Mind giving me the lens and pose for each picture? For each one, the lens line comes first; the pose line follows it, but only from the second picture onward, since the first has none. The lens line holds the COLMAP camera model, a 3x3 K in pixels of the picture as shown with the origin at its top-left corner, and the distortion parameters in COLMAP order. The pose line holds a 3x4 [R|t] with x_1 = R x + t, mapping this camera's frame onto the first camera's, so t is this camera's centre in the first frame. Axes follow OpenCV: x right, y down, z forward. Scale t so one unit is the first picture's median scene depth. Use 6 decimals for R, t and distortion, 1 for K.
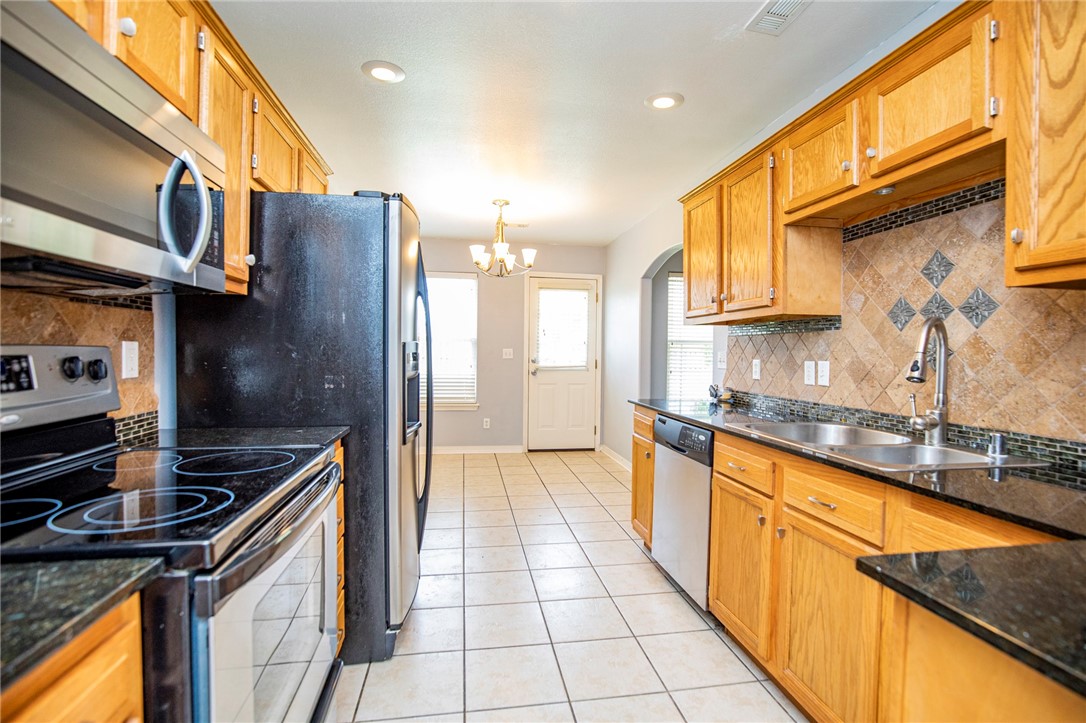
lens RADIAL K [[503.9, 0, 546.1], [0, 503.9, 358.1], [0, 0, 1]] dist [-0.028567, 0.000526]
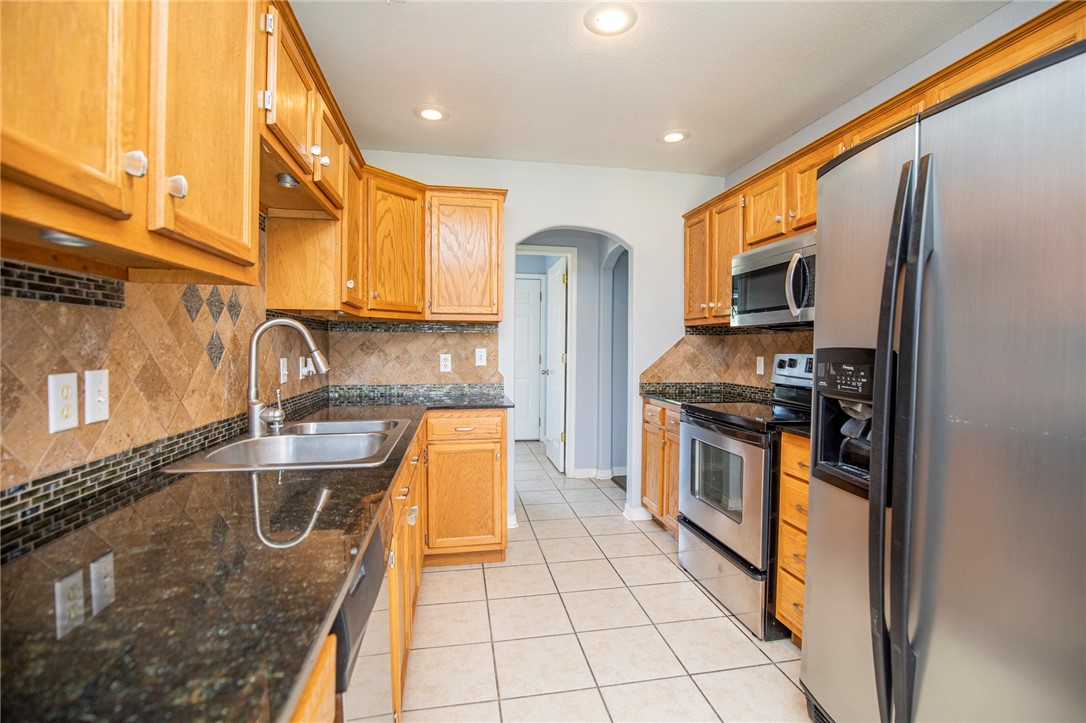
lens RADIAL K [[503.9, 0, 544.8], [0, 503.9, 359.2], [0, 0, 1]] dist [-0.028567, 0.000526]
pose [[-0.999725, -0.013557, -0.019160, 0.148130], [-0.014400, 0.998902, 0.044588, -0.033991], [0.018534, 0.044852, -0.998822, 1.573661]]
